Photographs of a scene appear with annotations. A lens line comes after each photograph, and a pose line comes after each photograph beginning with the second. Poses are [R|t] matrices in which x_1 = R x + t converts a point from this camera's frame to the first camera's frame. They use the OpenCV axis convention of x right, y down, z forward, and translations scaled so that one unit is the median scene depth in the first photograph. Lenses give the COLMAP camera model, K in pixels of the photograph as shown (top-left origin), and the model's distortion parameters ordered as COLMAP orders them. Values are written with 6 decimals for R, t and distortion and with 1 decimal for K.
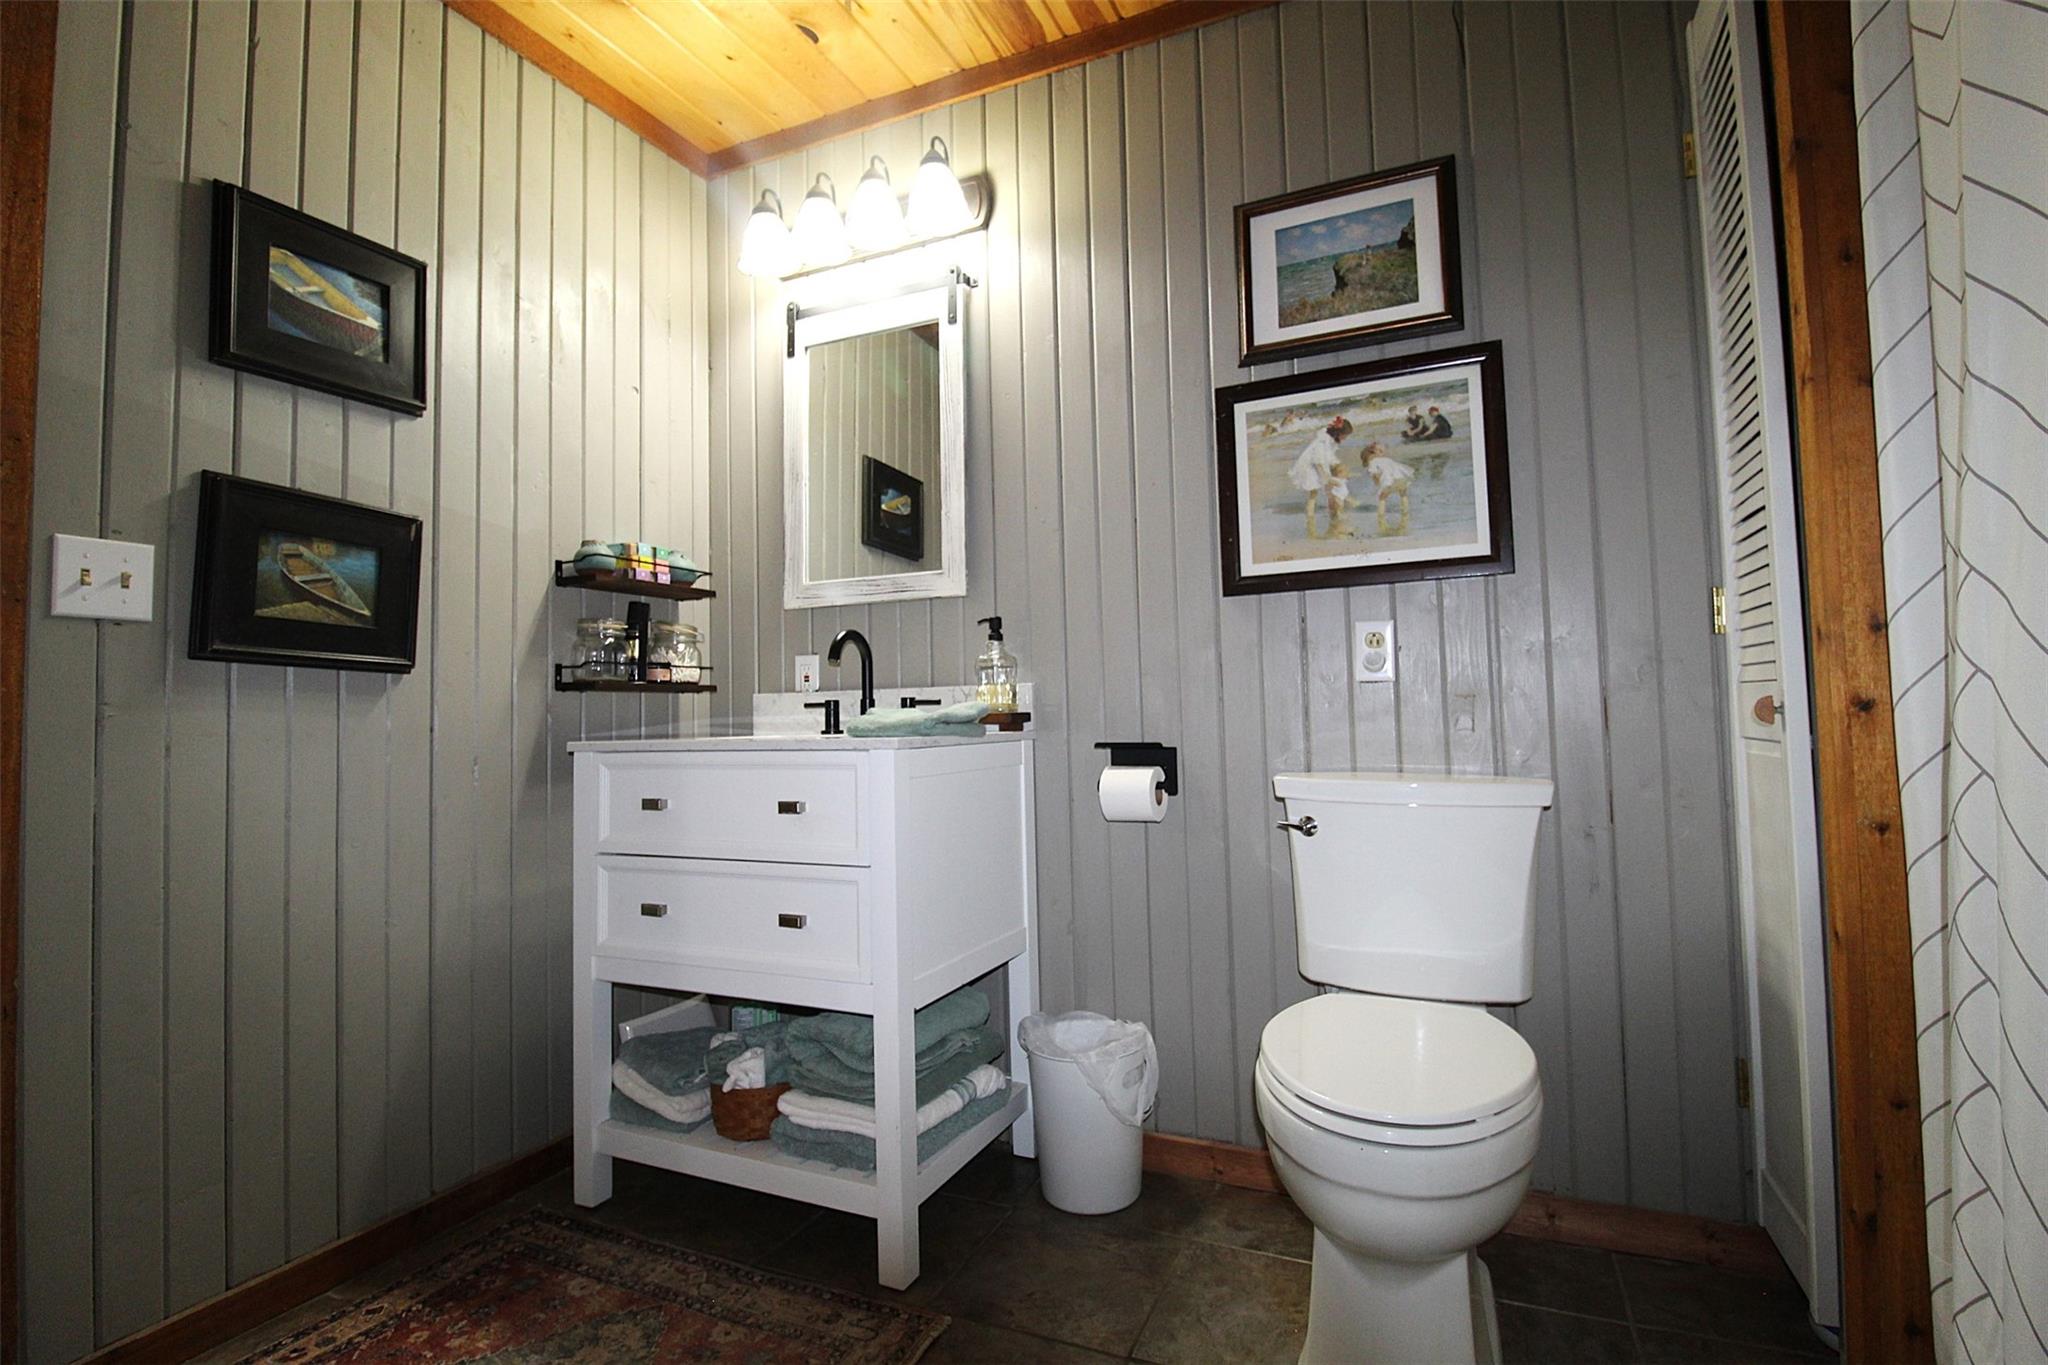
lens RADIAL K [[972.4, 0, 1028.0], [0, 972.4, 667.8], [0, 0, 1]] dist [-0.001569, -0.000450]
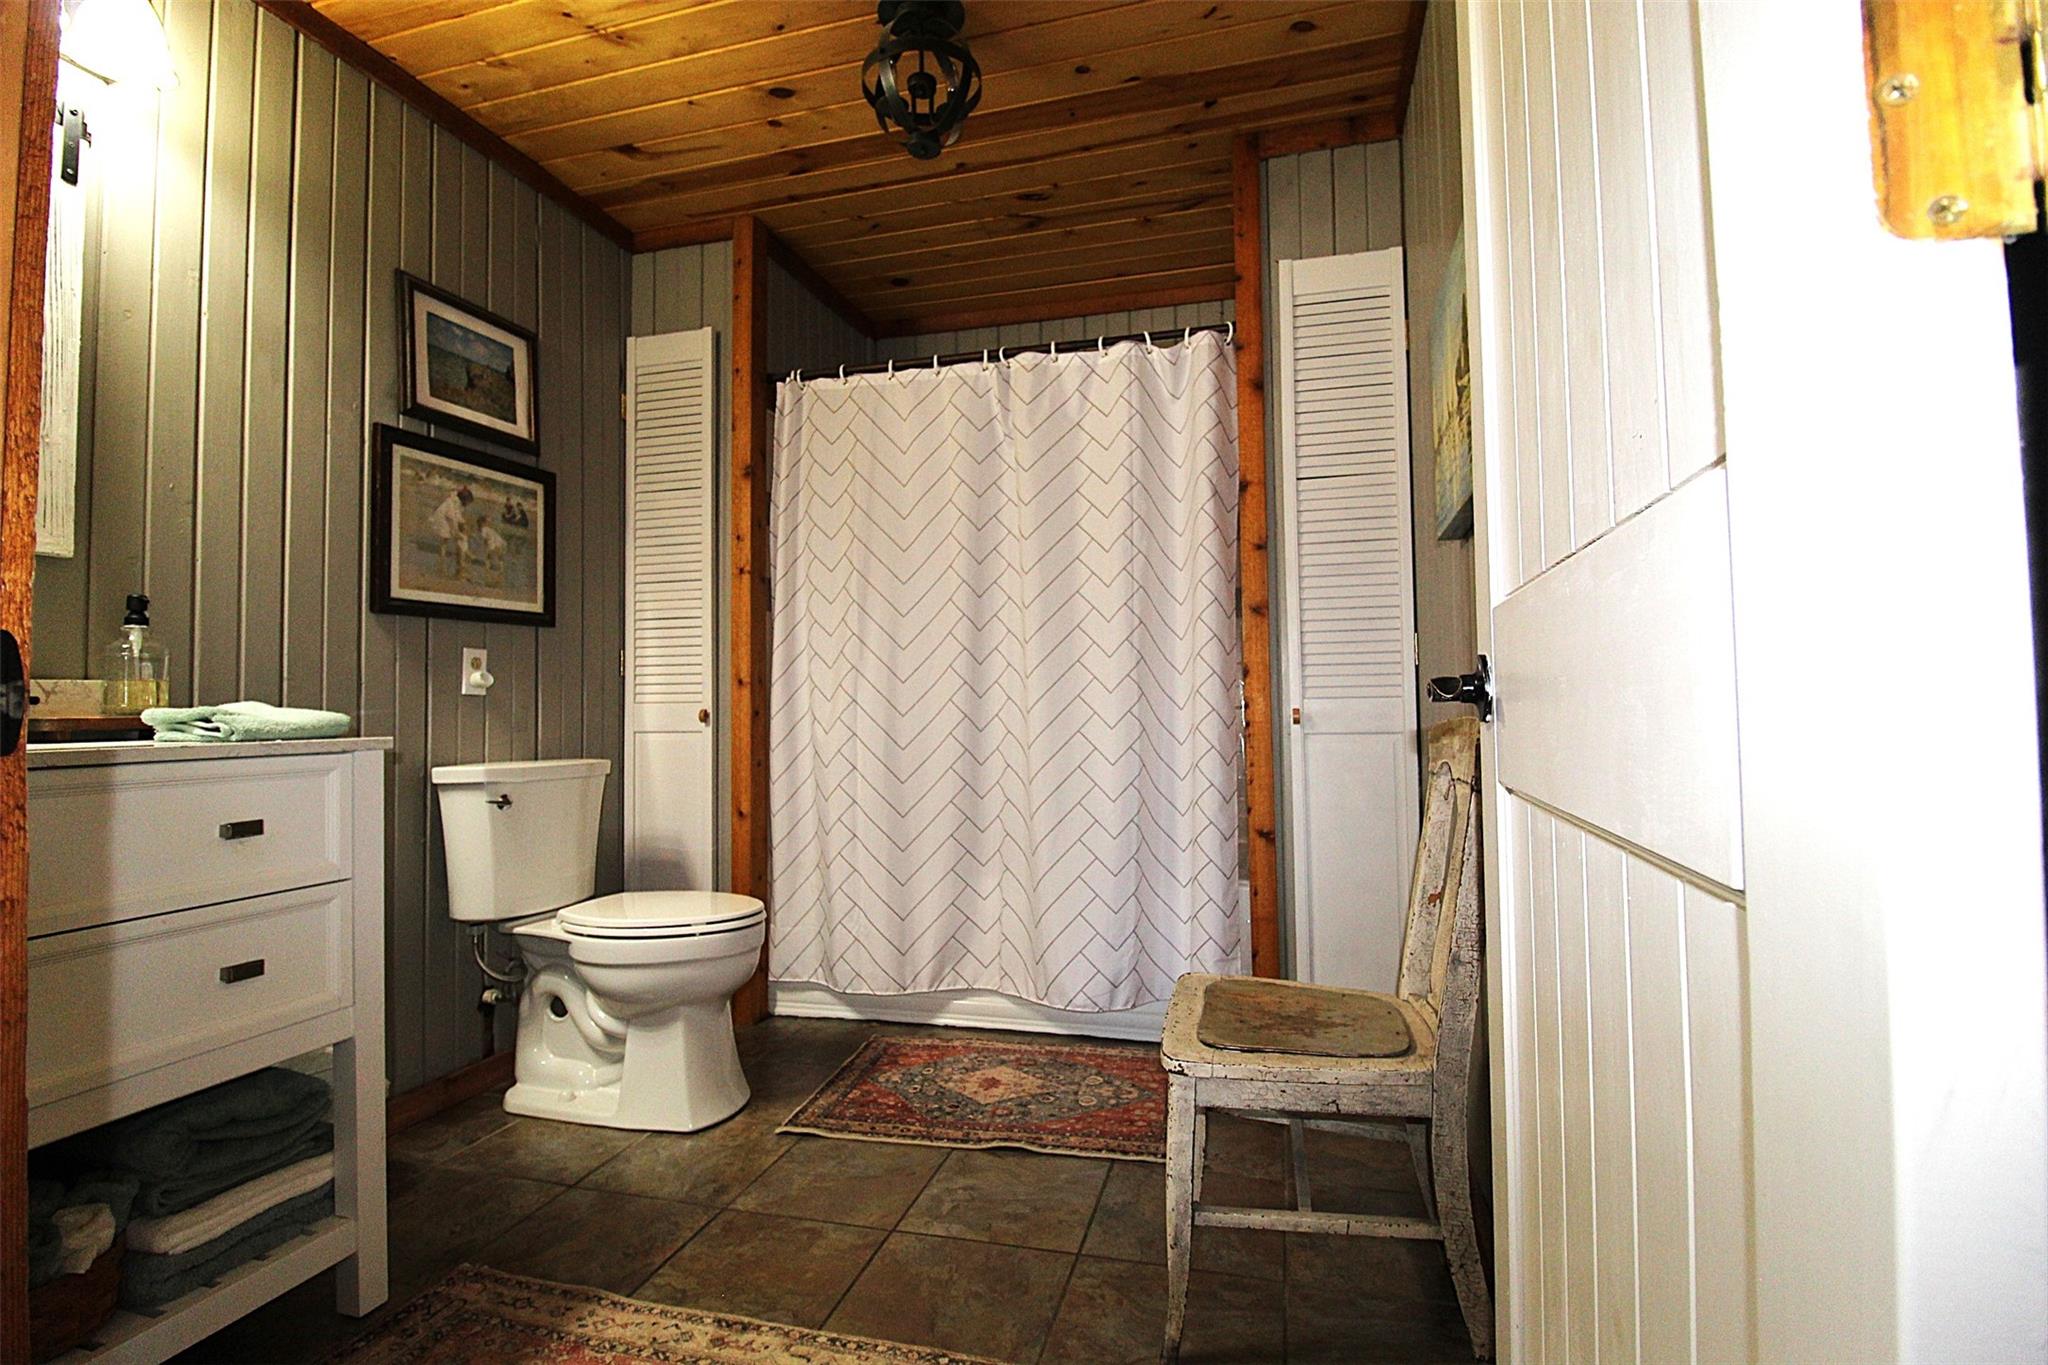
lens RADIAL K [[972.4, 0, 1028.0], [0, 972.4, 667.8], [0, 0, 1]] dist [-0.001569, -0.000450]
pose [[-0.146645, 0.062049, 0.987241, -1.047184], [-0.033600, 0.997142, -0.067663, 0.041162], [-0.988618, -0.043094, -0.144141, 0.450949]]
